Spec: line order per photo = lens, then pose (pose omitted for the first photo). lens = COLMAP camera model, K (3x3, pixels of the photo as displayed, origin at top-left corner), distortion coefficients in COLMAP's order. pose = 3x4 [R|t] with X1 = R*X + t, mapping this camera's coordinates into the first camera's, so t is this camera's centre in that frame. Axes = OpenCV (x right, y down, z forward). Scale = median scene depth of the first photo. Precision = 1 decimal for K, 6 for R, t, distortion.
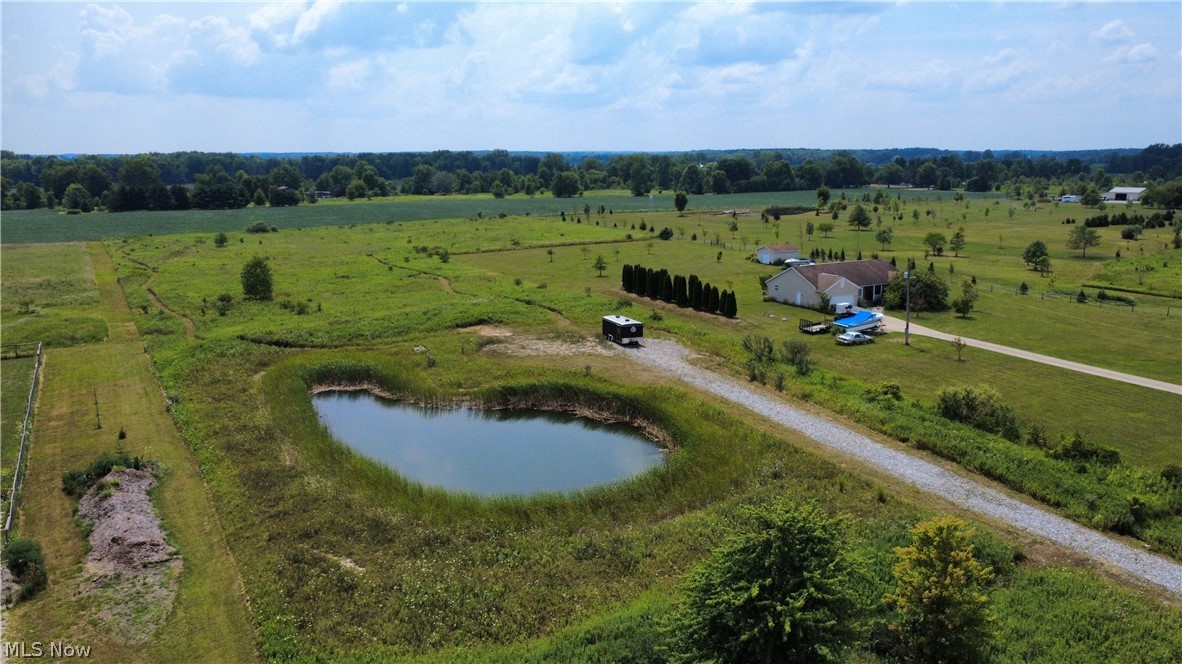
lens RADIAL K [[892.0, 0, 591.0], [0, 892.0, 332.0], [0, 0, 1]] dist [0.006803, -0.007094]
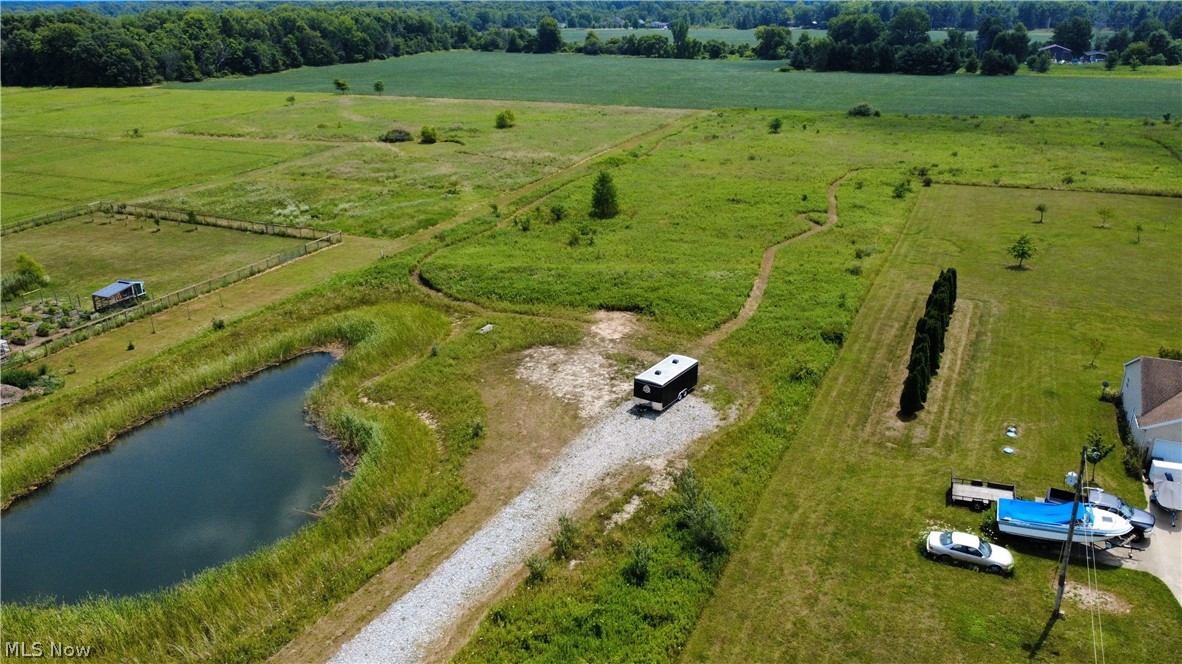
lens RADIAL K [[892.0, 0, 591.0], [0, 892.0, 332.0], [0, 0, 1]] dist [0.006803, -0.007094]
pose [[0.592232, 0.288166, -0.752477, 0.299997], [-0.149674, 0.956953, 0.248672, -0.119642], [0.791744, -0.034645, 0.609870, 0.306696]]
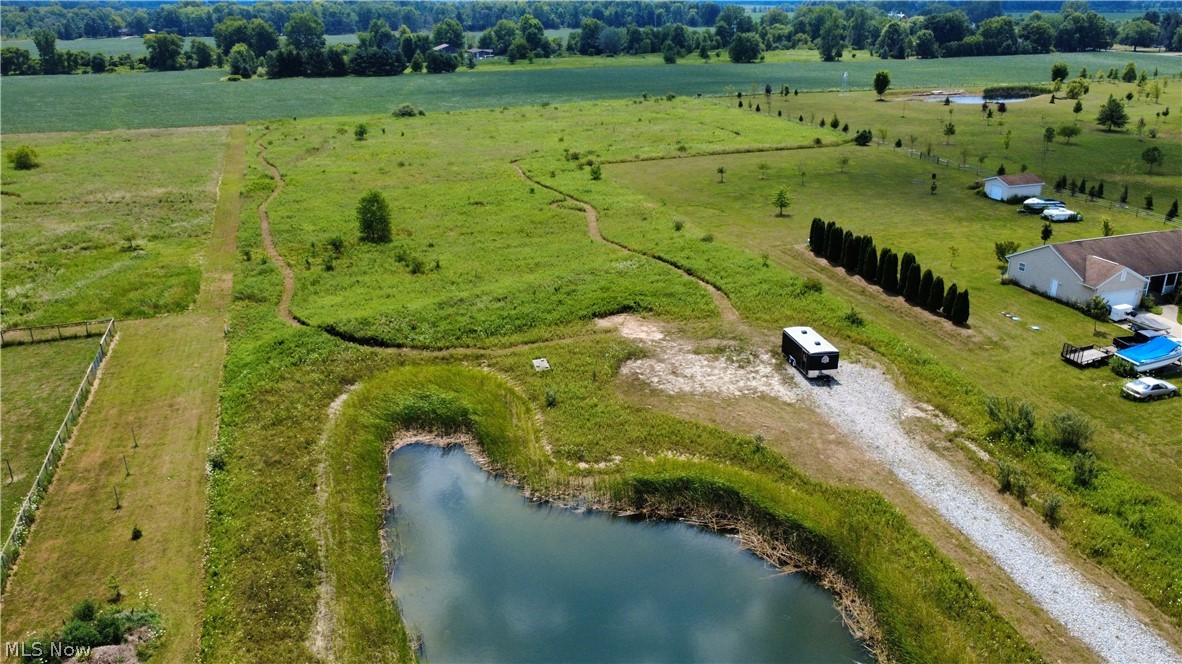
lens RADIAL K [[892.0, 0, 591.0], [0, 892.0, 332.0], [0, 0, 1]] dist [0.006803, -0.007094]
pose [[0.981993, 0.068542, -0.176044, -0.007954], [-0.037739, 0.984251, 0.172703, -0.081637], [0.185109, -0.162949, 0.969114, 0.145622]]
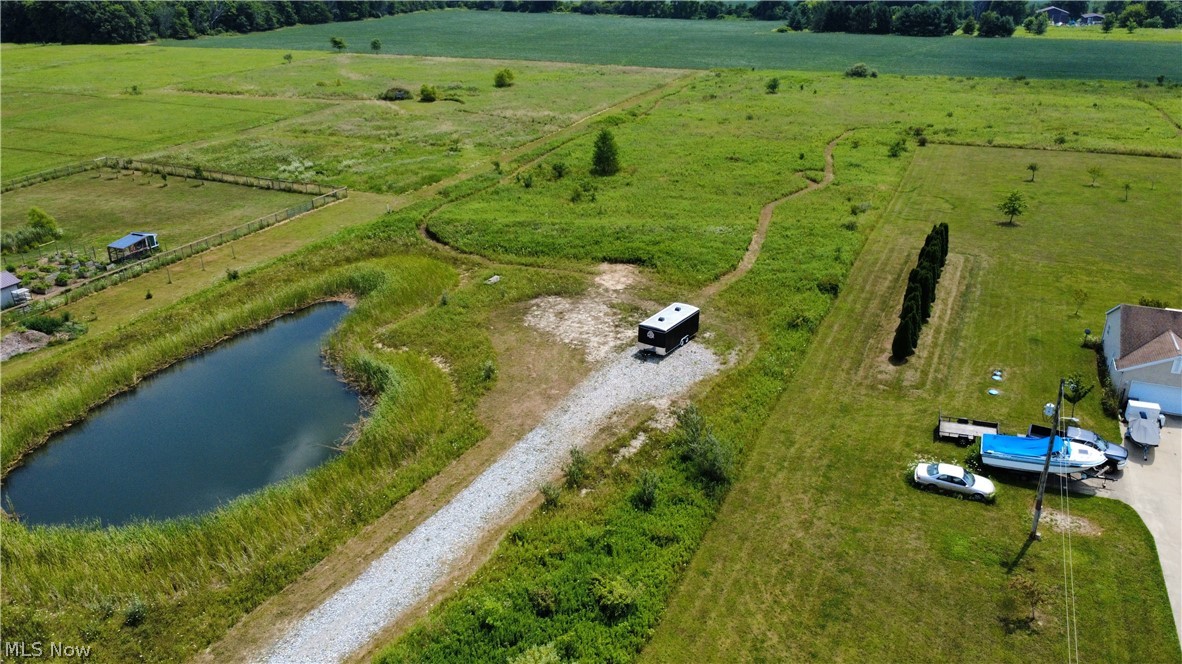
lens RADIAL K [[892.0, 0, 591.0], [0, 892.0, 332.0], [0, 0, 1]] dist [0.006803, -0.007094]
pose [[0.596781, 0.319905, -0.735876, 0.311738], [-0.154723, 0.945756, 0.285669, -0.115935], [0.787346, -0.056625, 0.613905, 0.291023]]
